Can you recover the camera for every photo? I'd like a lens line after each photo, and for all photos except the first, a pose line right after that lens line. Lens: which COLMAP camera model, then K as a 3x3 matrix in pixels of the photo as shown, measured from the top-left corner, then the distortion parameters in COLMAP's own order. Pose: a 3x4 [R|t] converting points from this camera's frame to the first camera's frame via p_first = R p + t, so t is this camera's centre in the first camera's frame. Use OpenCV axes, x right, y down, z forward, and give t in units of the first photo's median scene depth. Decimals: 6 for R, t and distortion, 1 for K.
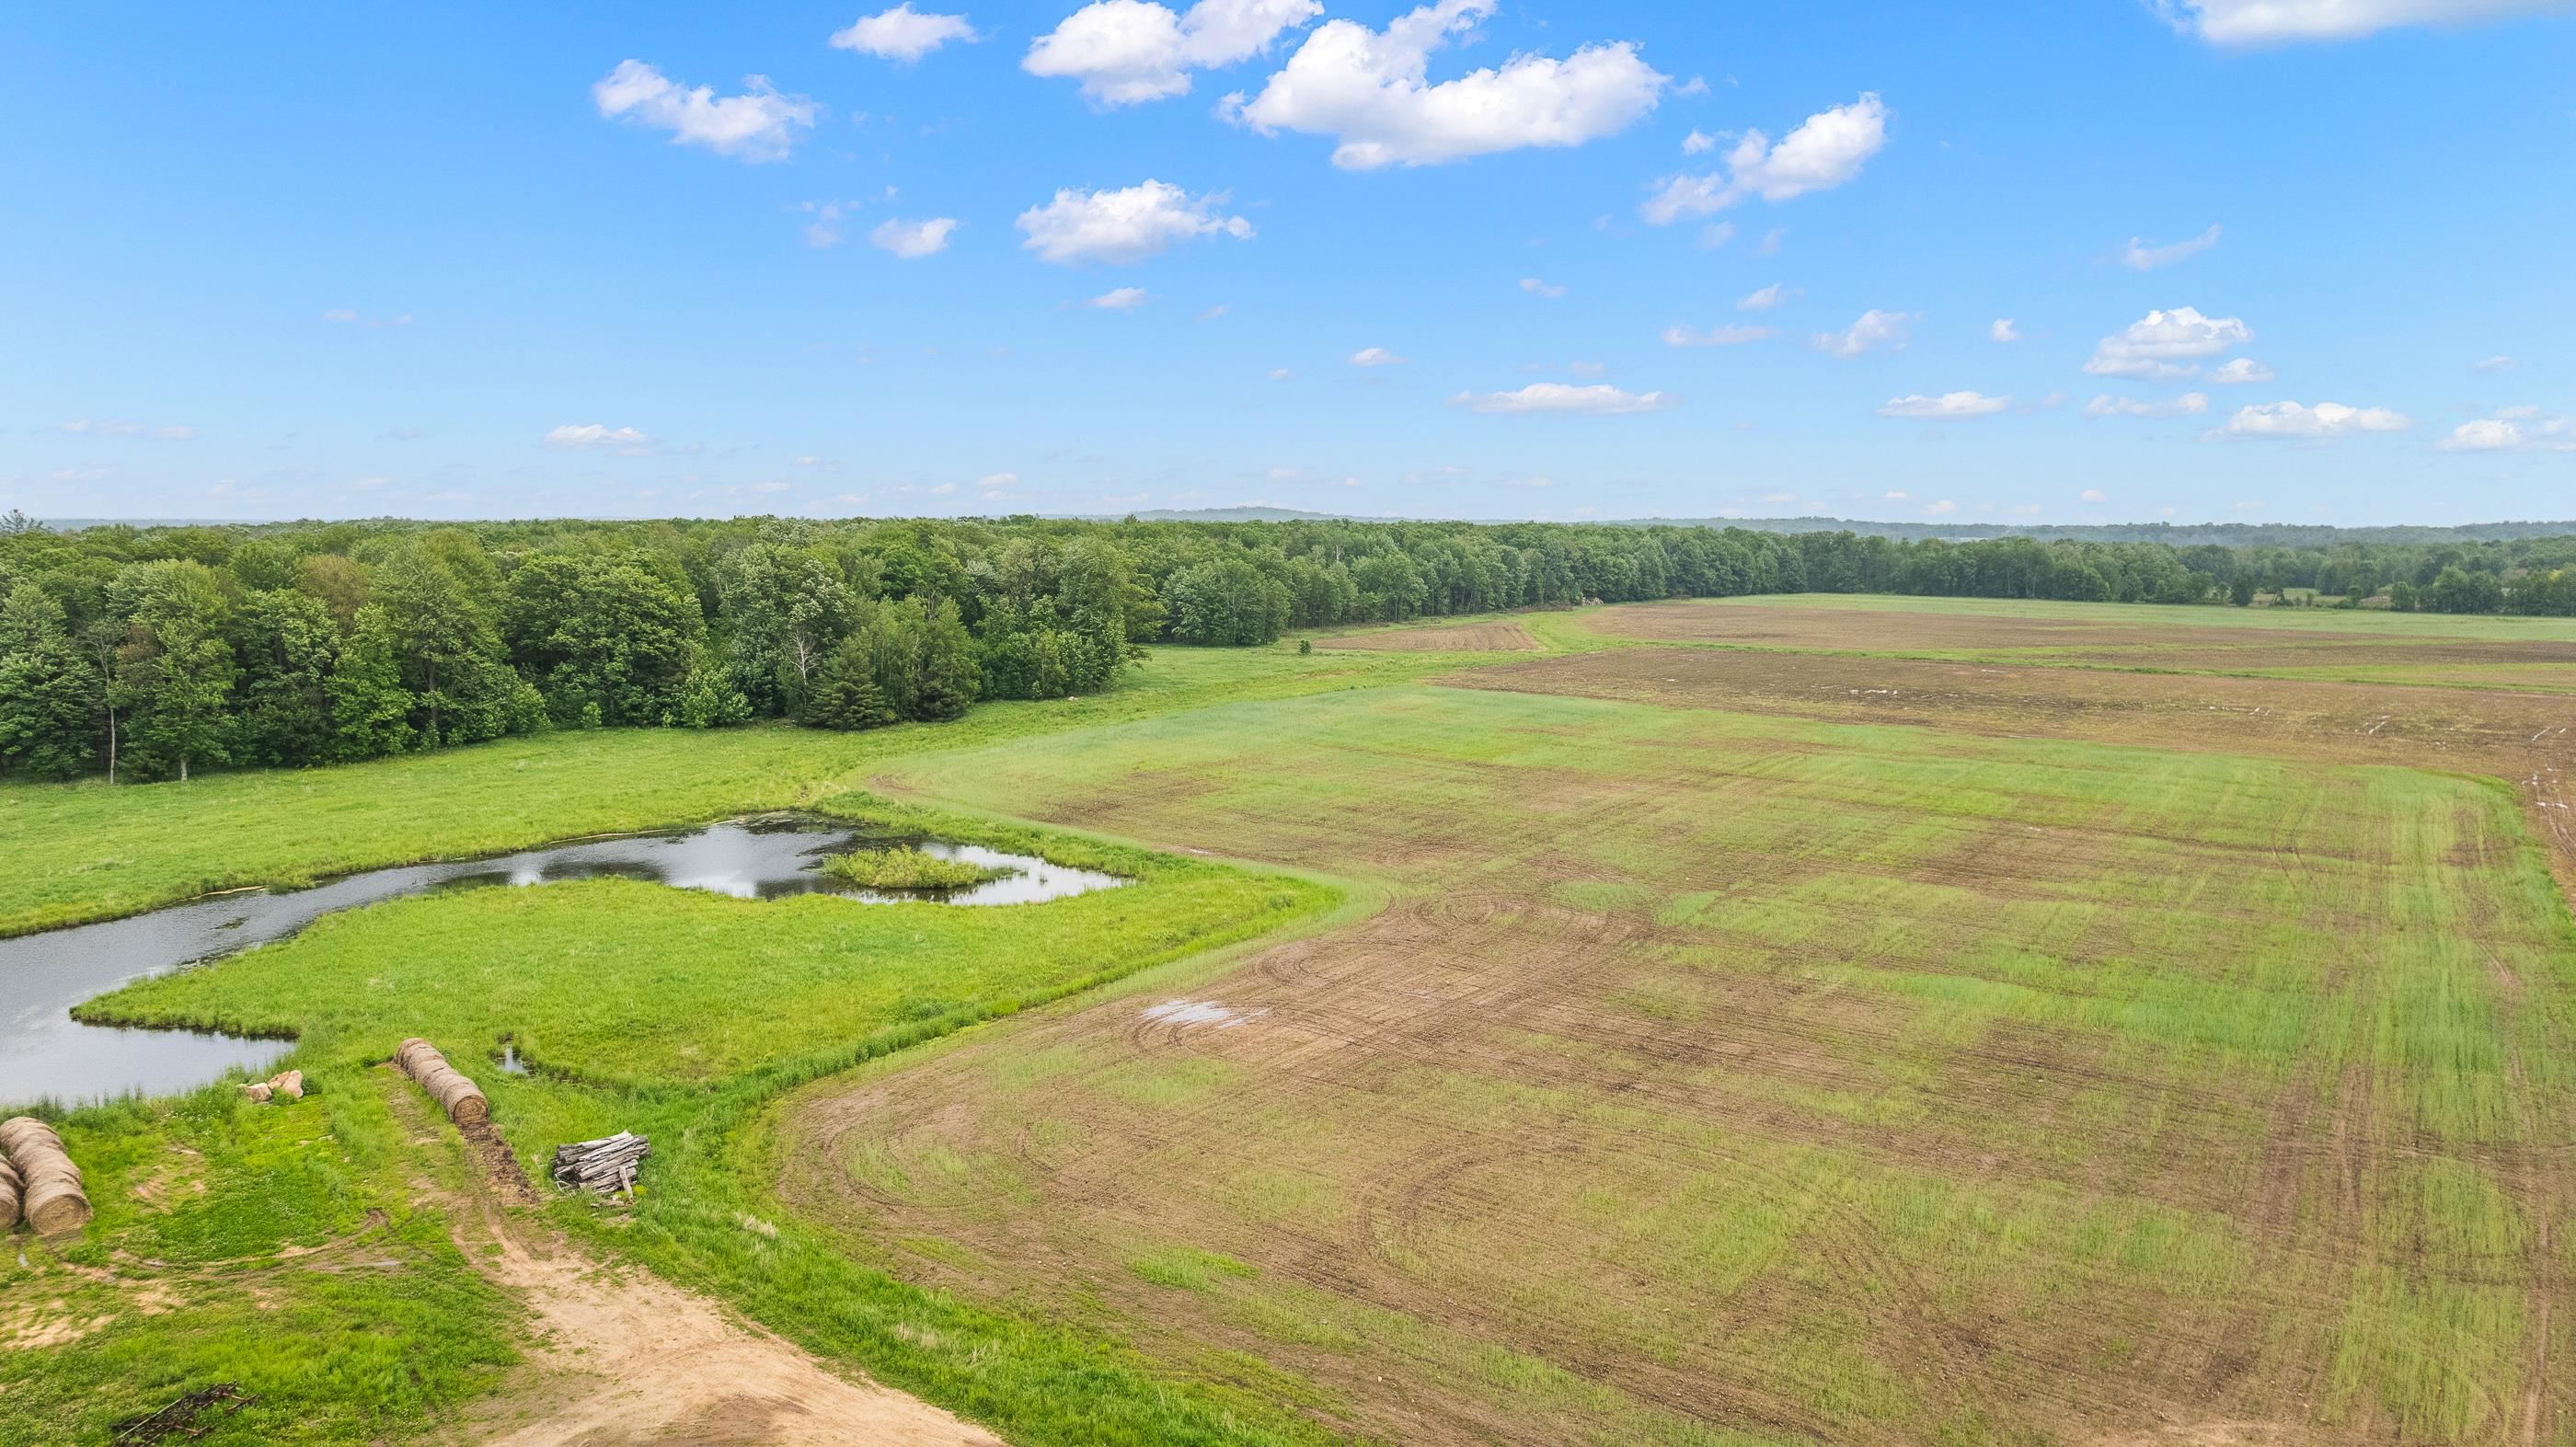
lens RADIAL K [[1662.2, 0, 1288.0], [0, 1662.2, 723.5], [0, 0, 1]] dist [-0.087097, 0.087671]
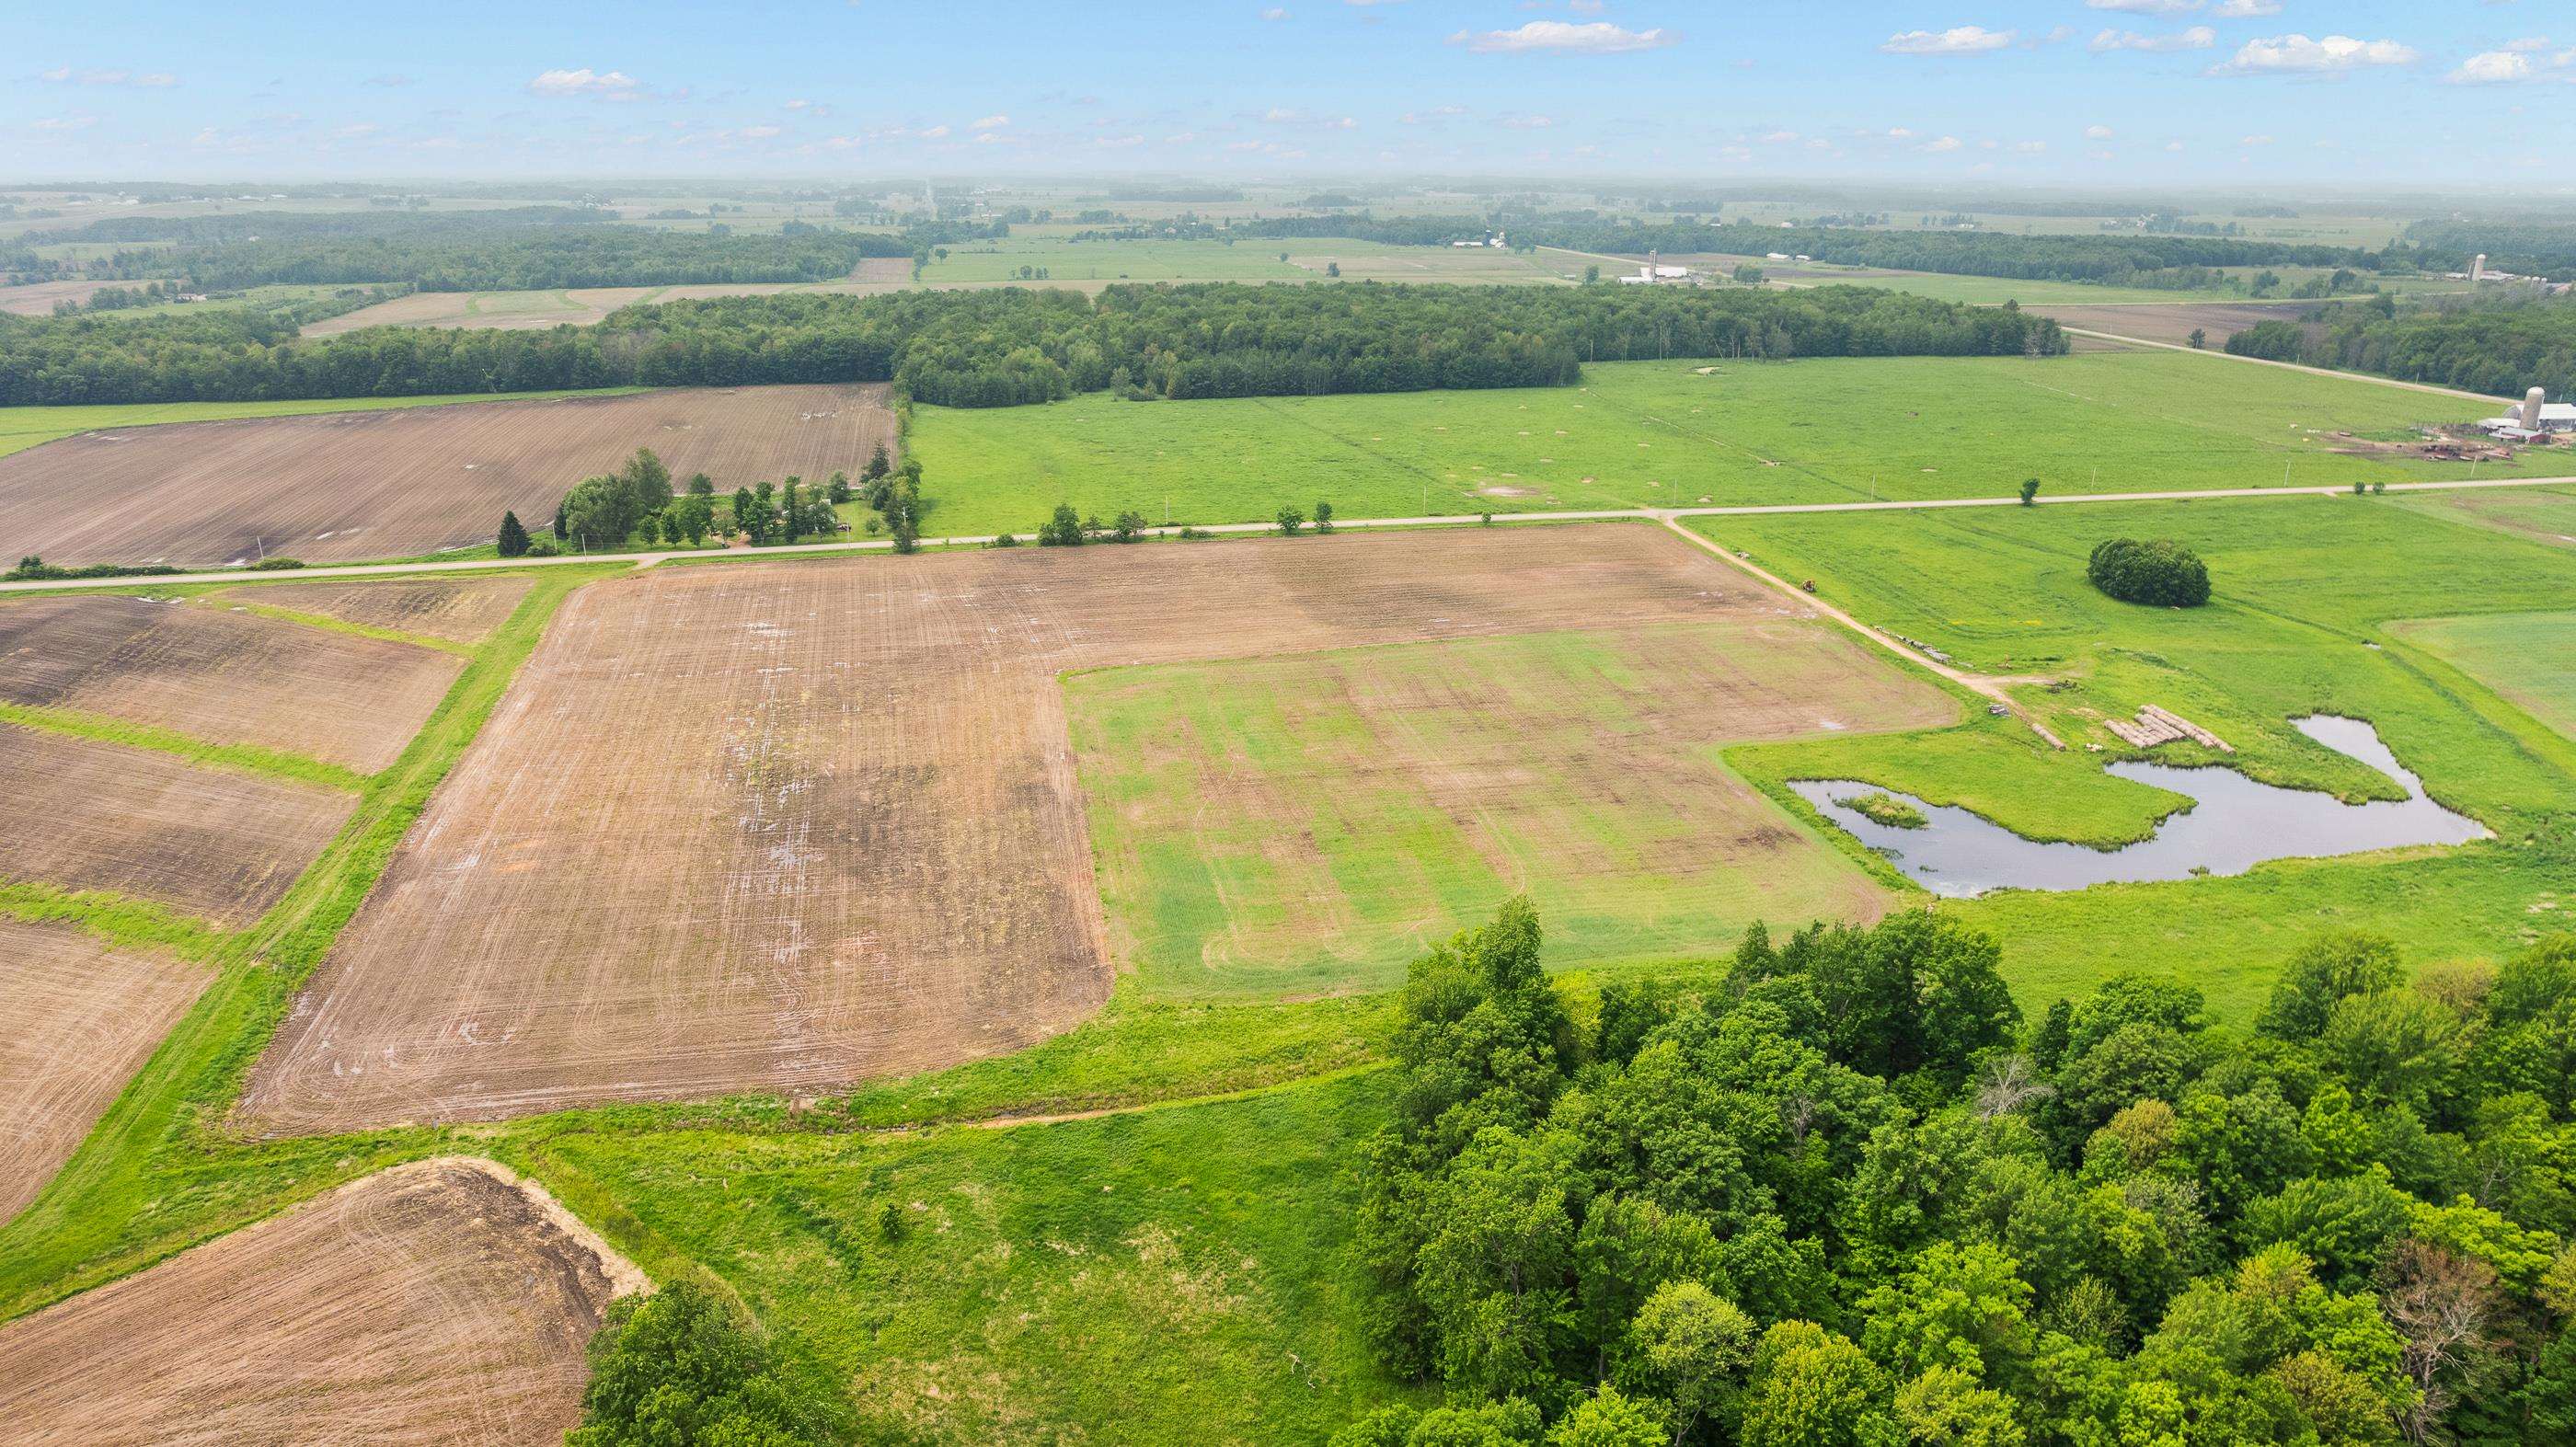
lens RADIAL K [[1662.2, 0, 1288.0], [0, 1662.2, 723.5], [0, 0, 1]] dist [-0.087097, 0.087671]
pose [[-0.778561, -0.210671, 0.591151, -0.946711], [0.069458, 0.907257, 0.414801, -1.039995], [-0.623713, 0.364008, -0.691723, 3.233614]]
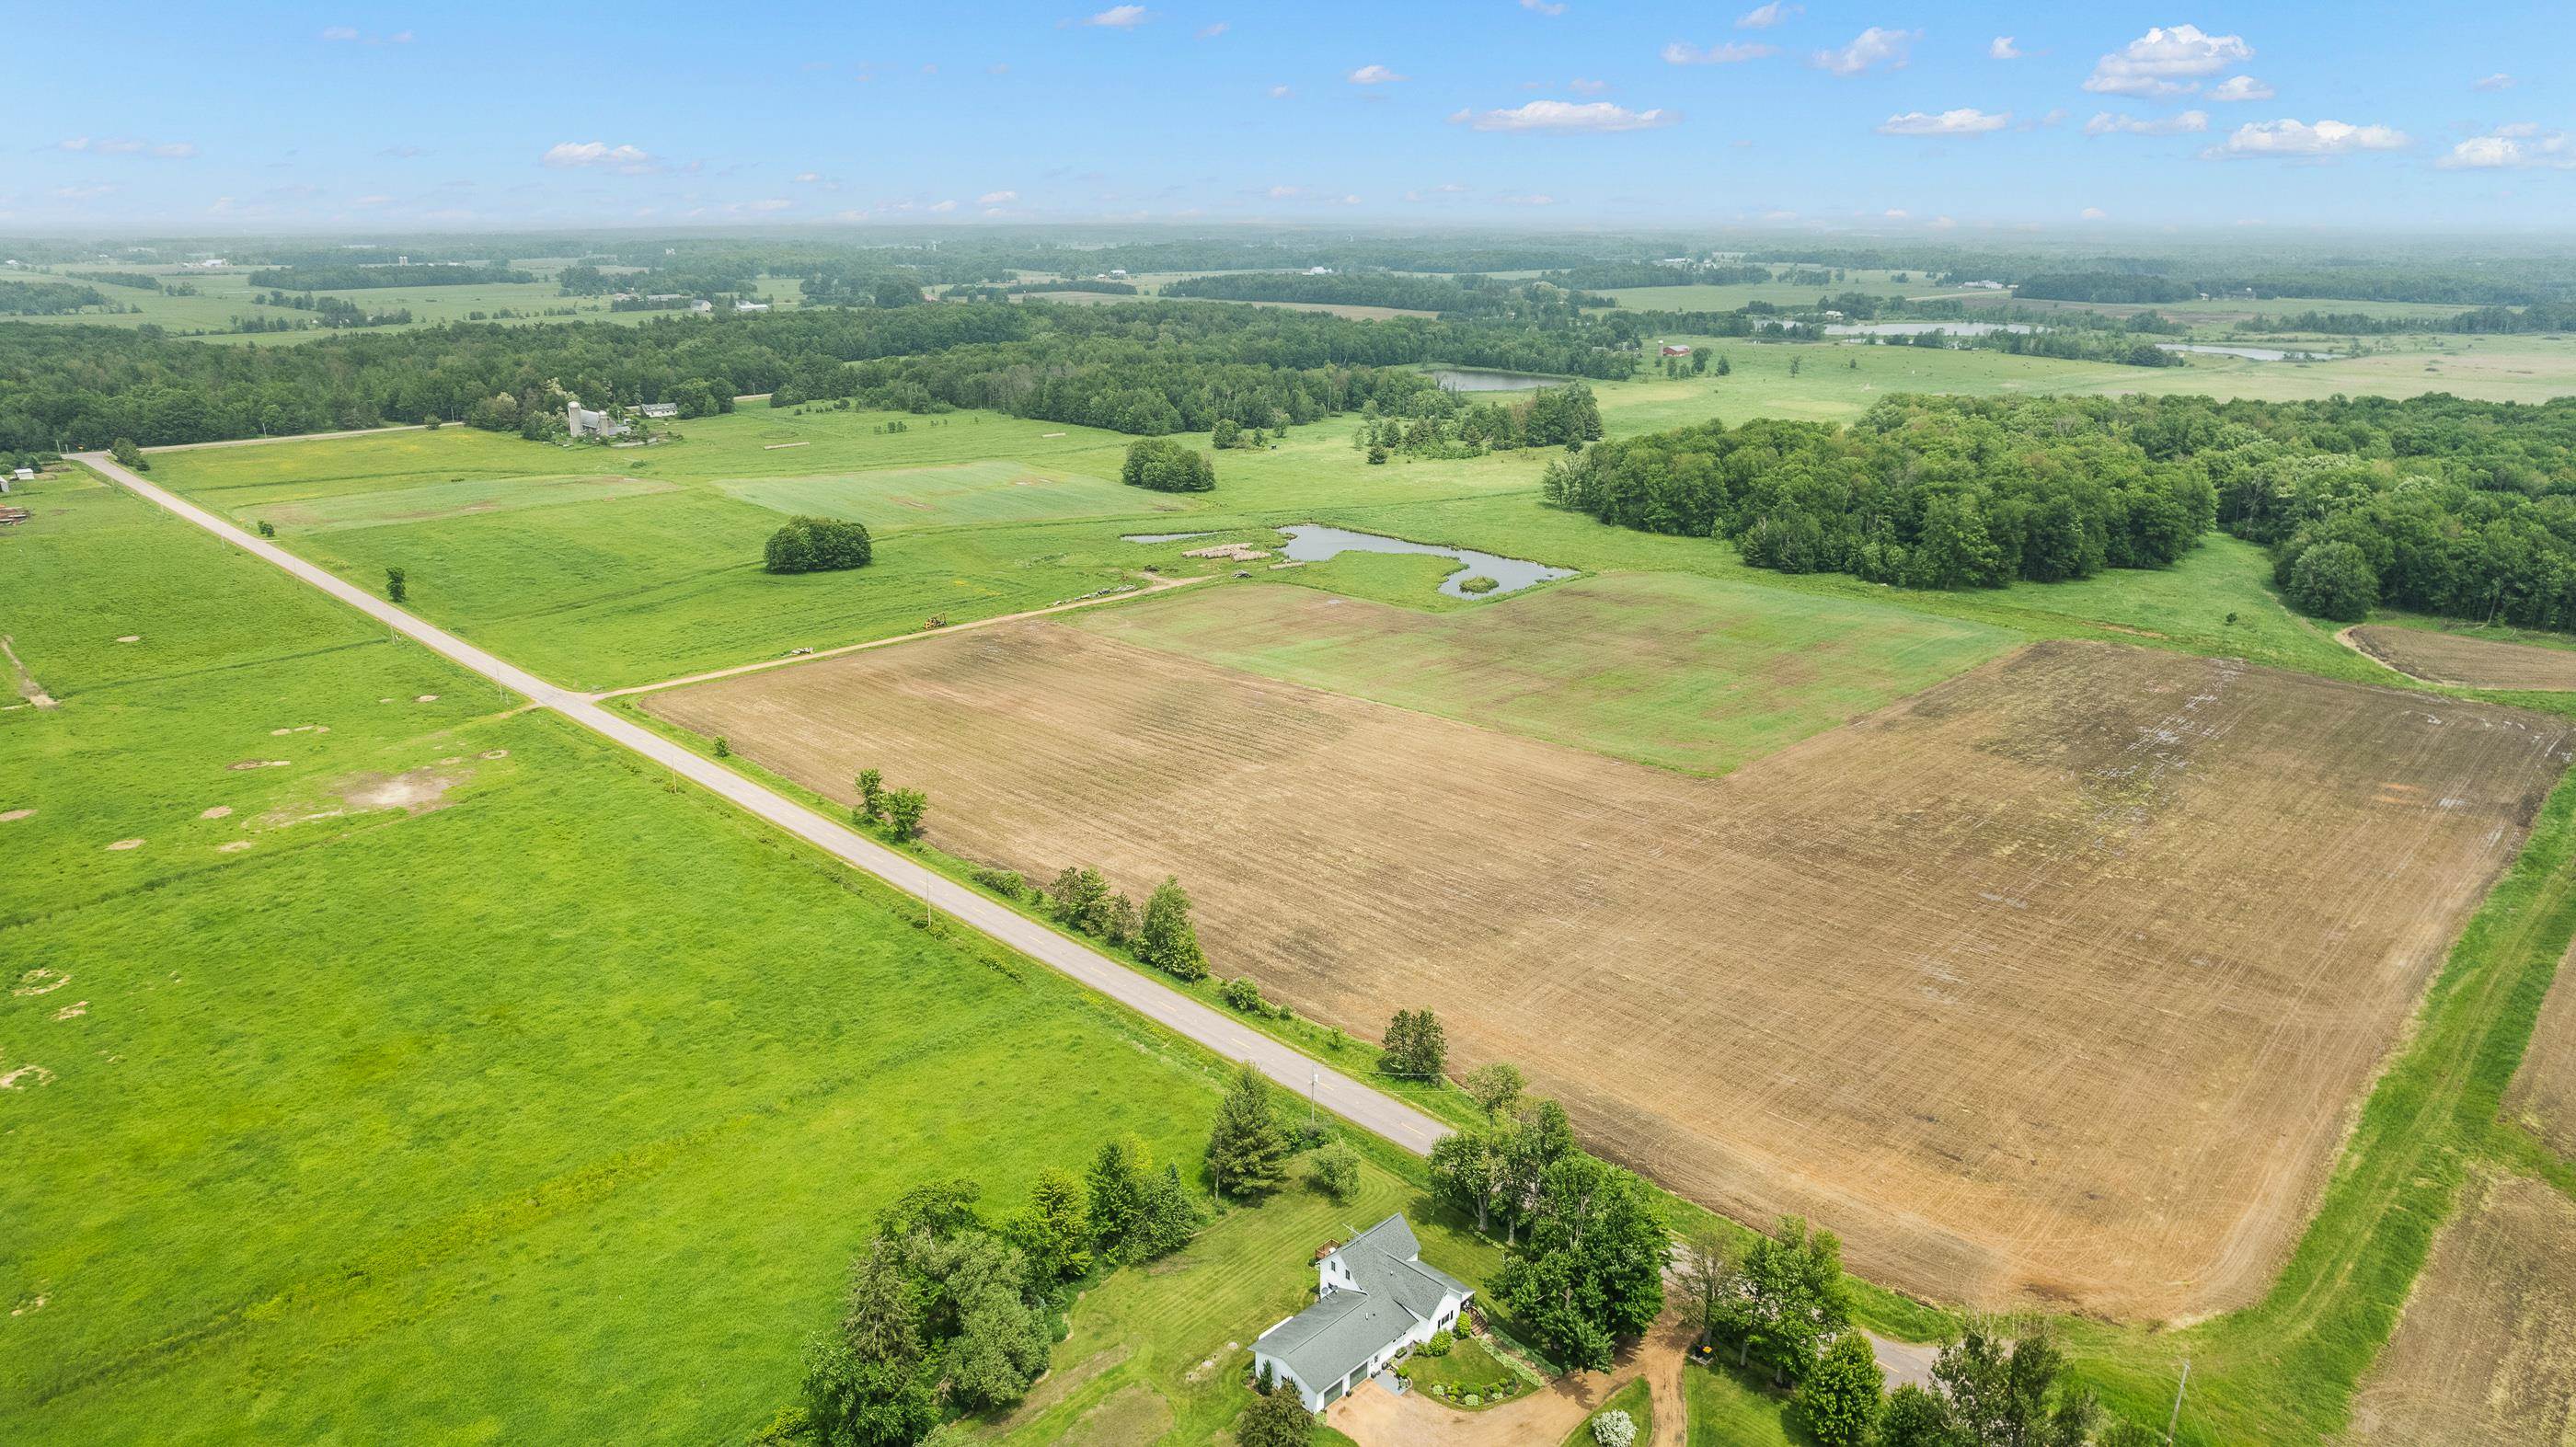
lens RADIAL K [[1641.4, 0, 1251.1], [0, 1641.4, 725.6], [0, 0, 1]] dist [-0.083144, 0.066394]
pose [[-0.117584, 0.298588, -0.947111, 3.441251], [-0.119385, 0.942560, 0.311975, -0.696677], [0.985861, 0.149754, -0.075183, 0.949710]]
